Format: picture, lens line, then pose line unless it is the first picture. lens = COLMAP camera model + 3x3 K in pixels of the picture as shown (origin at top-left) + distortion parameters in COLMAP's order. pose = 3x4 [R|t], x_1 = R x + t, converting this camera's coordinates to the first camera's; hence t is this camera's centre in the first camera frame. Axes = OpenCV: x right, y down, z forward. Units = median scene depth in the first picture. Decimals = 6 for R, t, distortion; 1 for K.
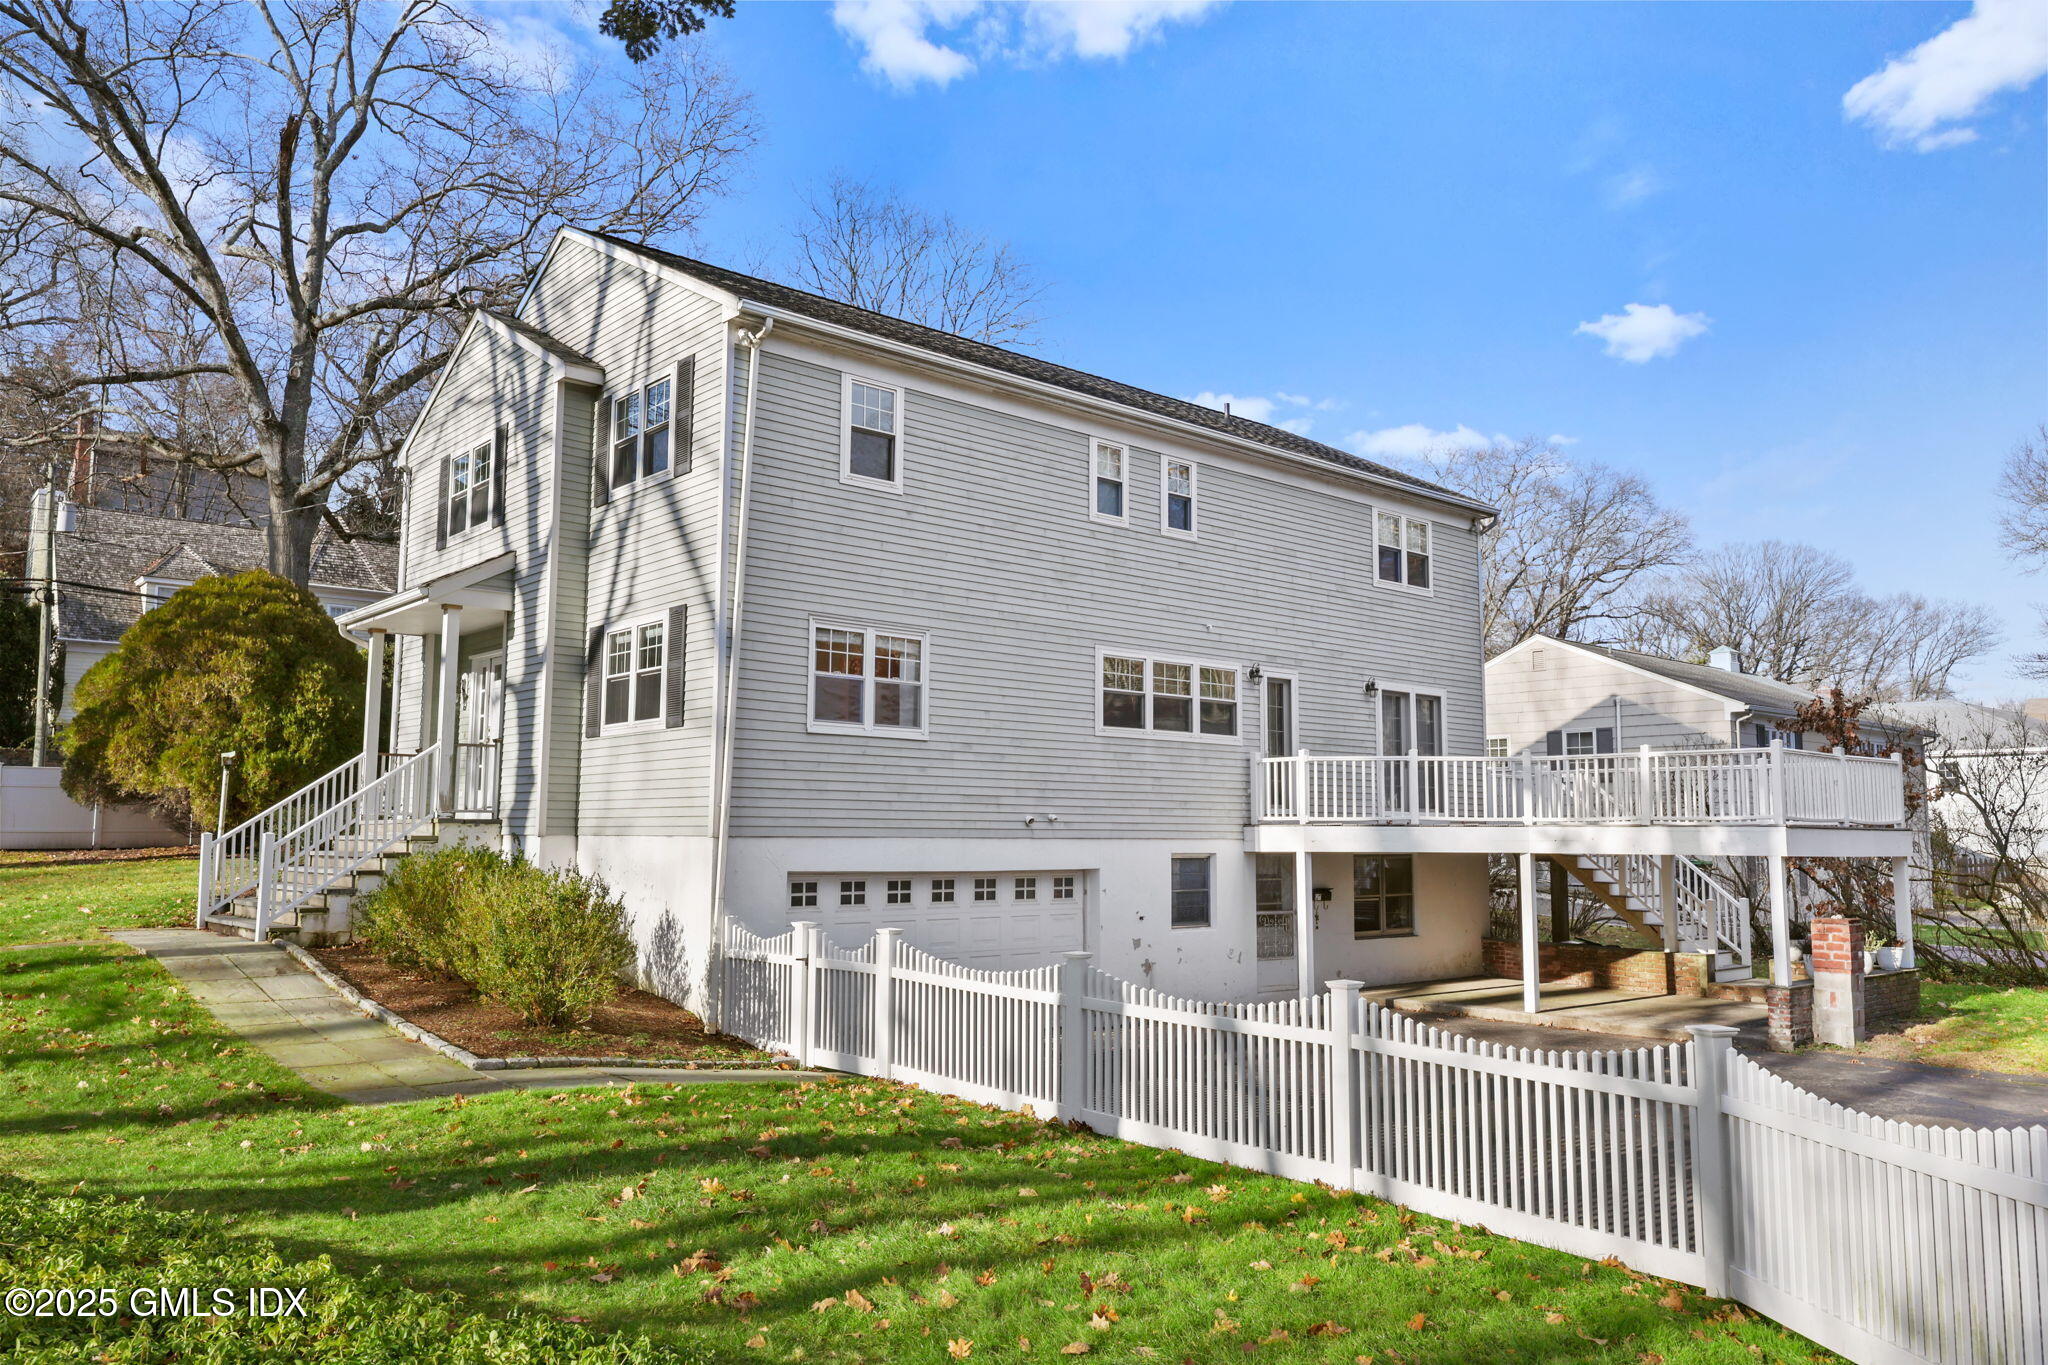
lens RADIAL K [[1419.5, 0, 1024.0], [0, 1419.5, 682.5], [0, 0, 1]] dist [0.003540, -0.000763]
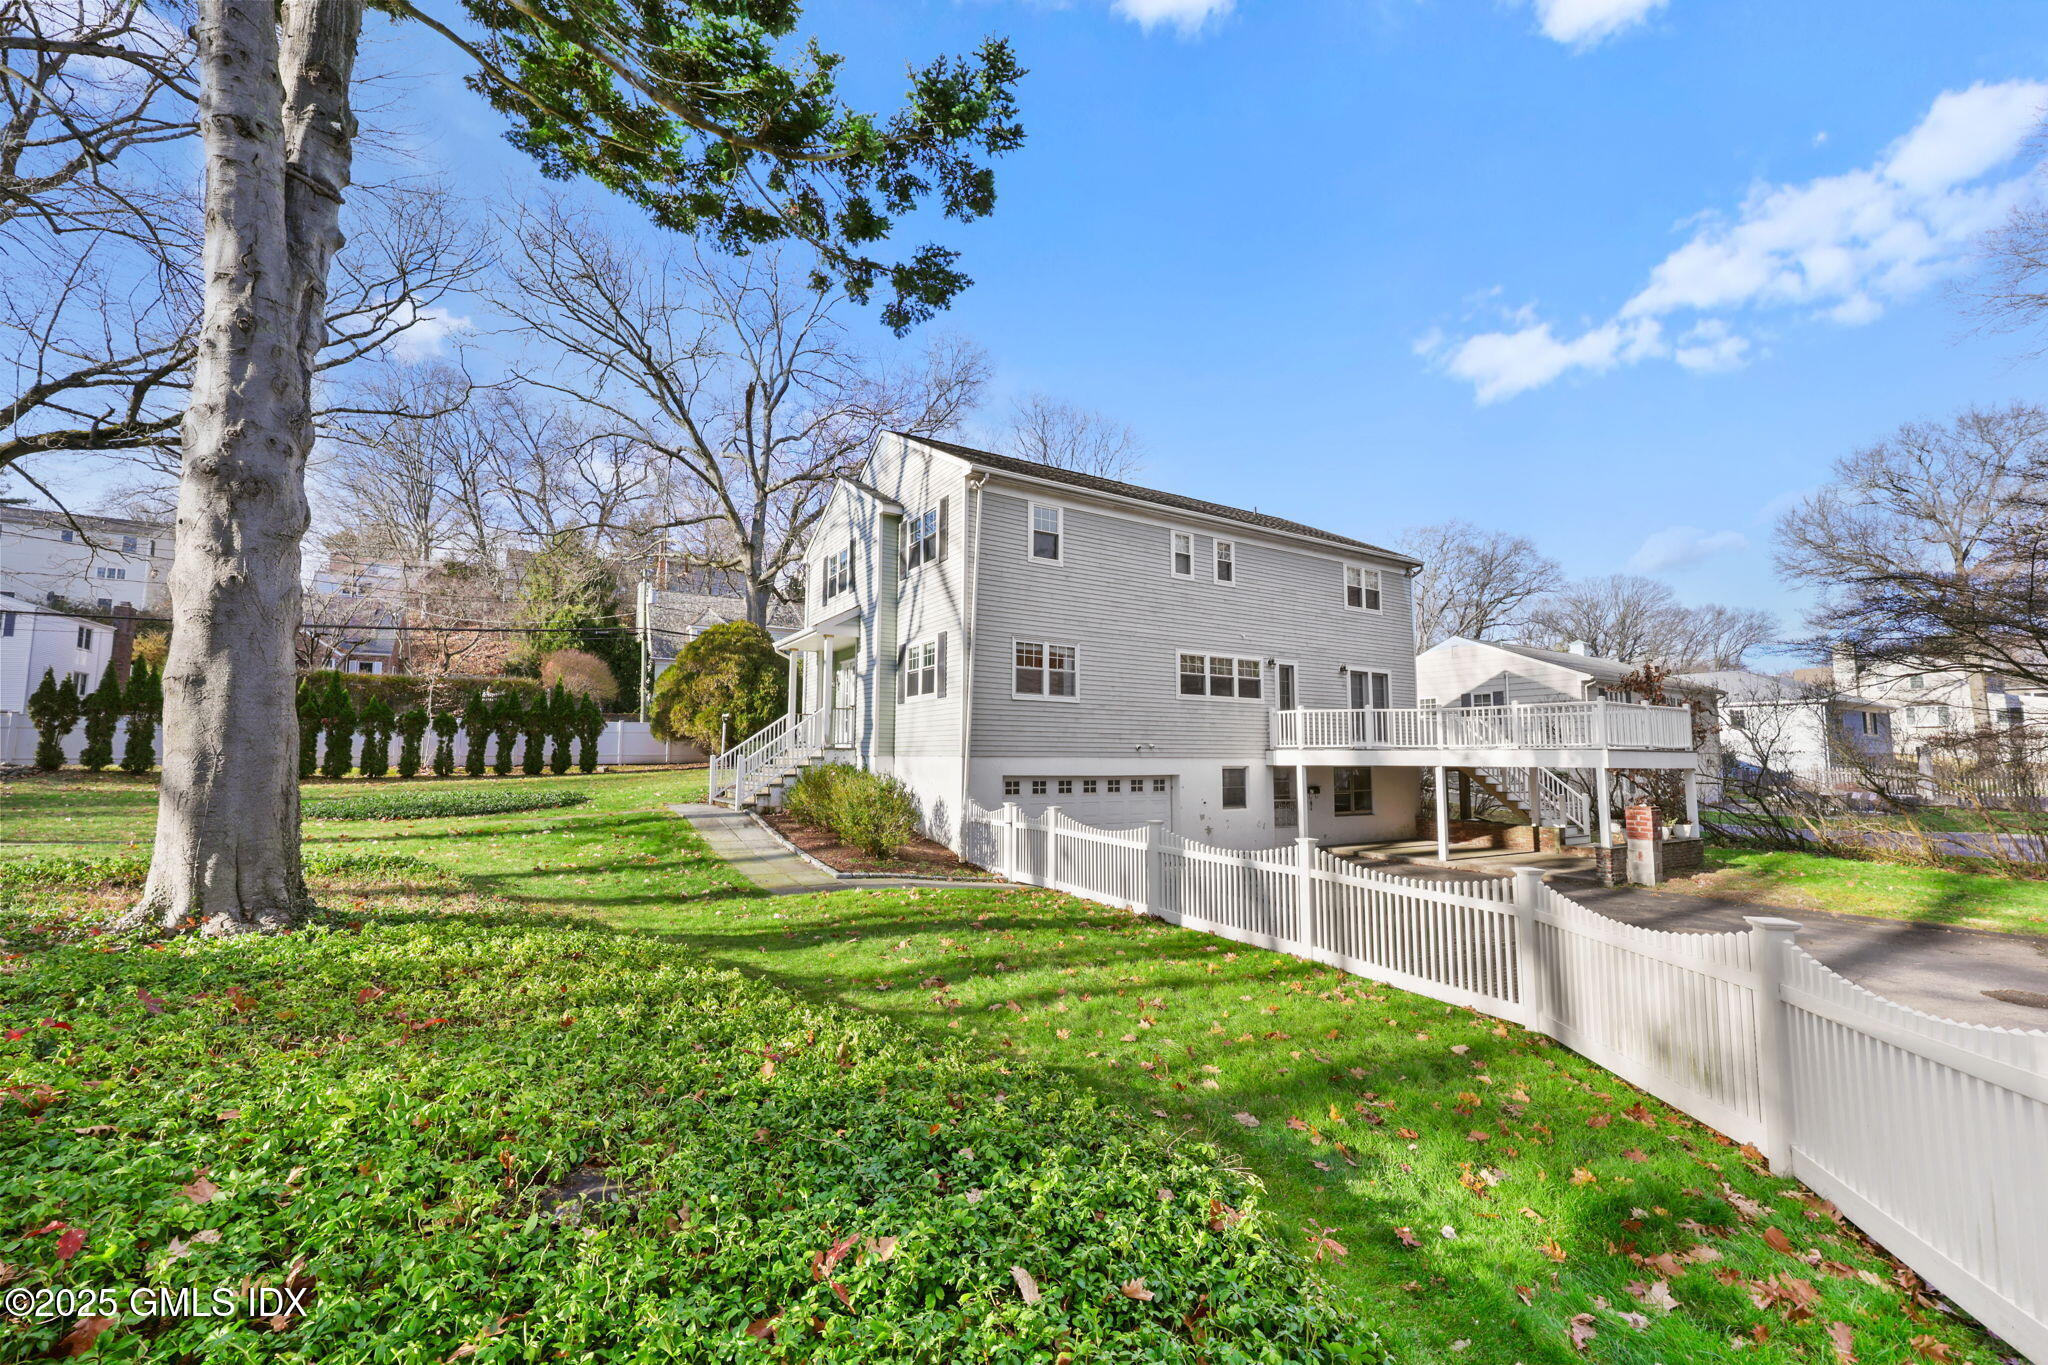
lens RADIAL K [[790.2, 0, 1024.0], [0, 790.2, 682.5], [0, 0, 1]] dist [0.002345, 0.000050]
pose [[0.986945, -0.016557, -0.160202, 0.020366], [0.018614, 0.999762, 0.011346, 0.001636], [0.159976, -0.014180, 0.987019, -0.000092]]
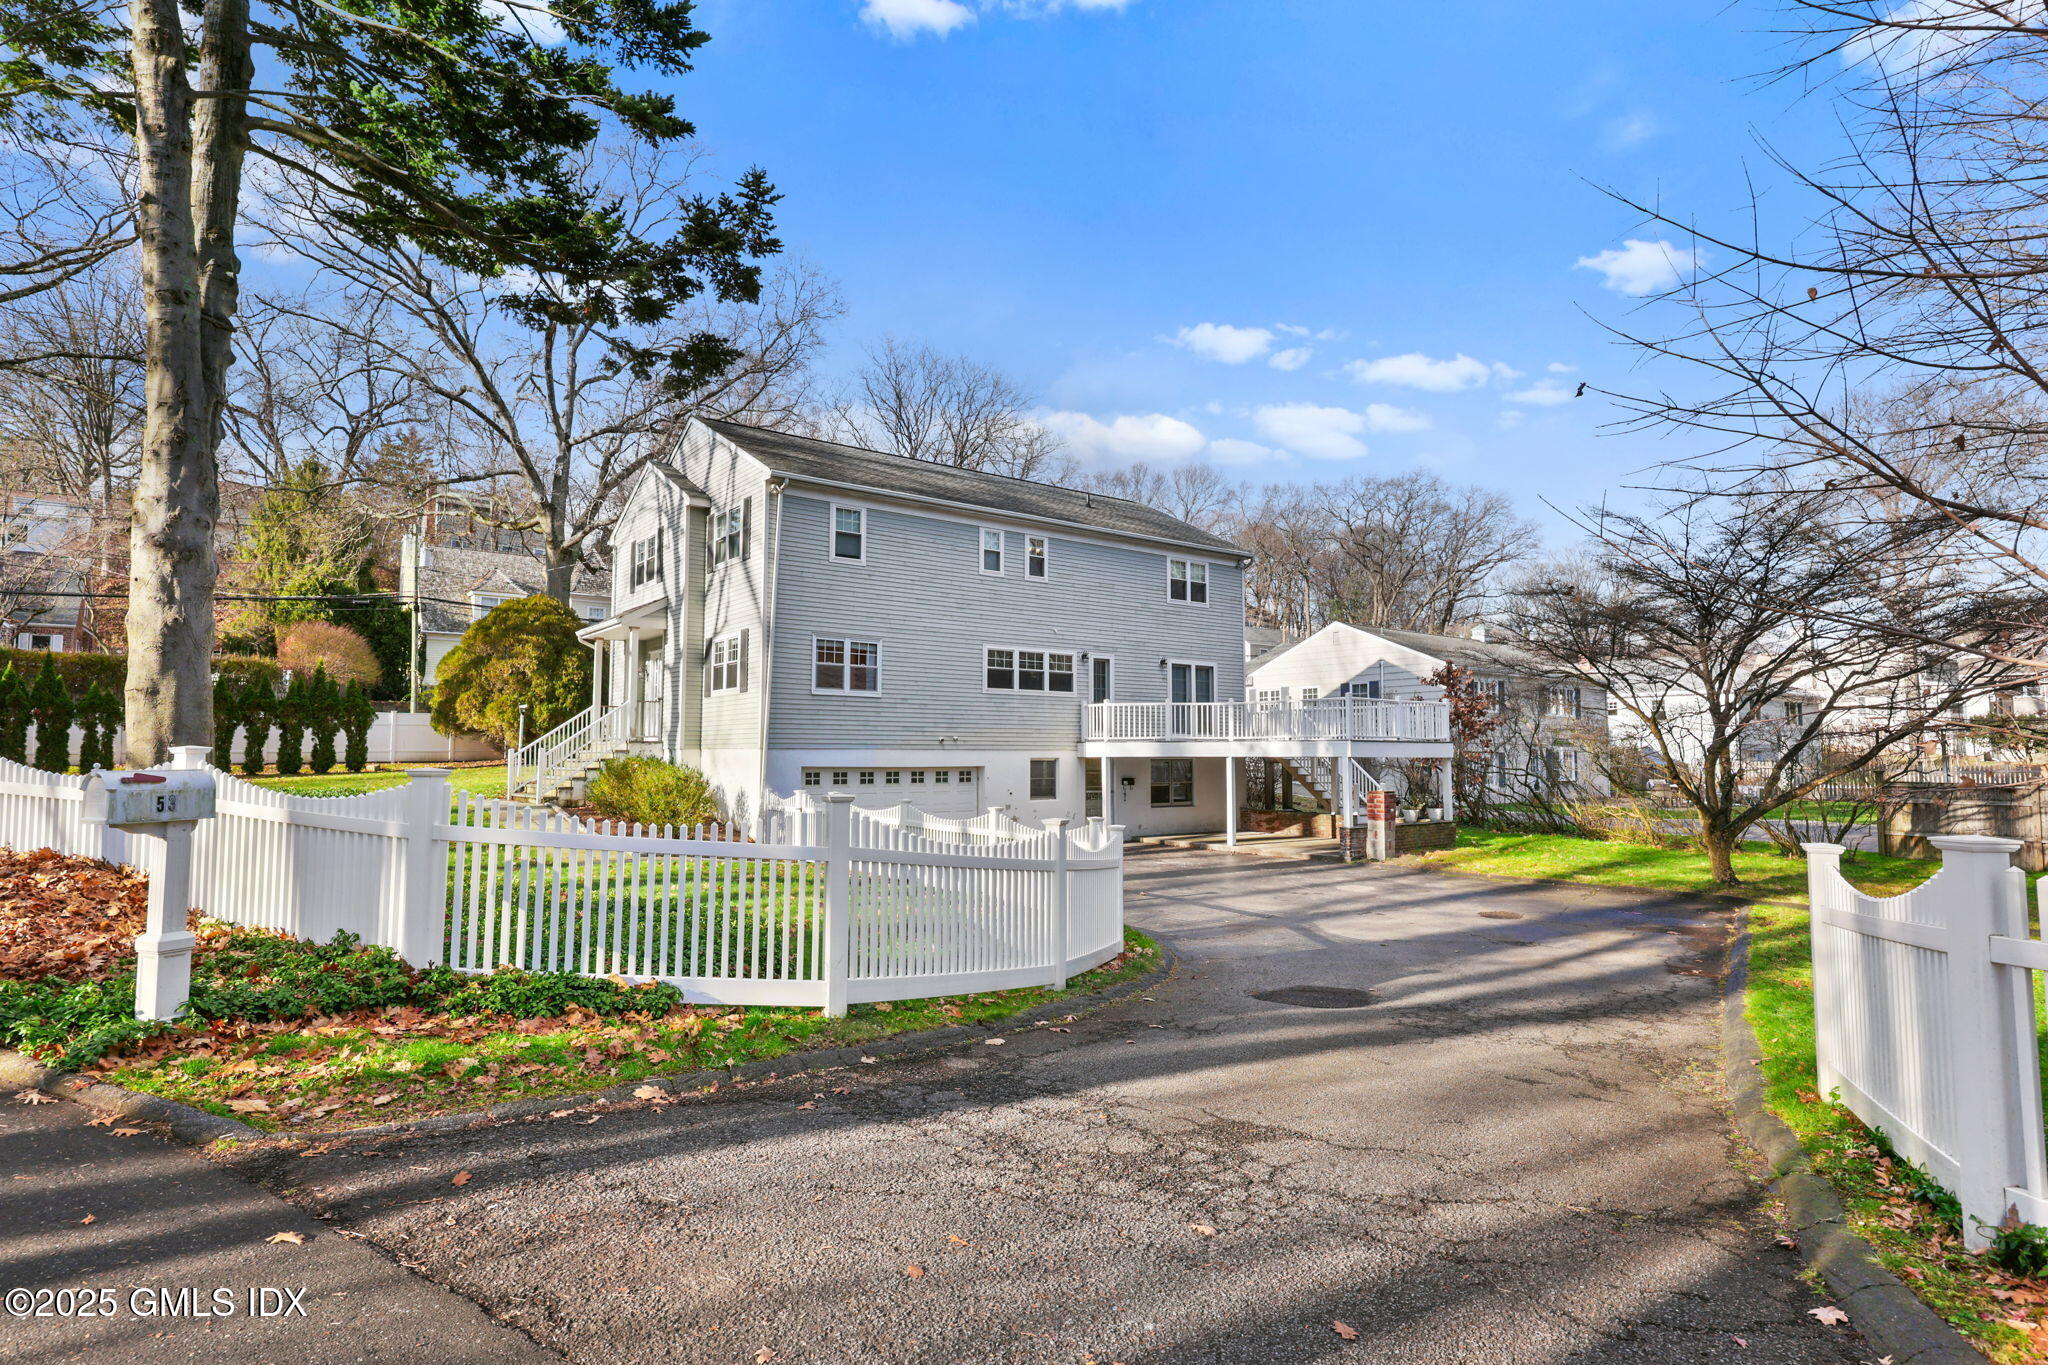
lens RADIAL K [[1014.9, 0, 1024.0], [0, 1014.9, 682.5], [0, 0, 1]] dist [-0.002951, -0.000544]
pose [[0.998286, -0.009229, -0.057794, 0.170709], [0.011289, 0.999308, 0.035428, -0.020918], [0.057427, -0.036019, 0.997700, -0.280526]]
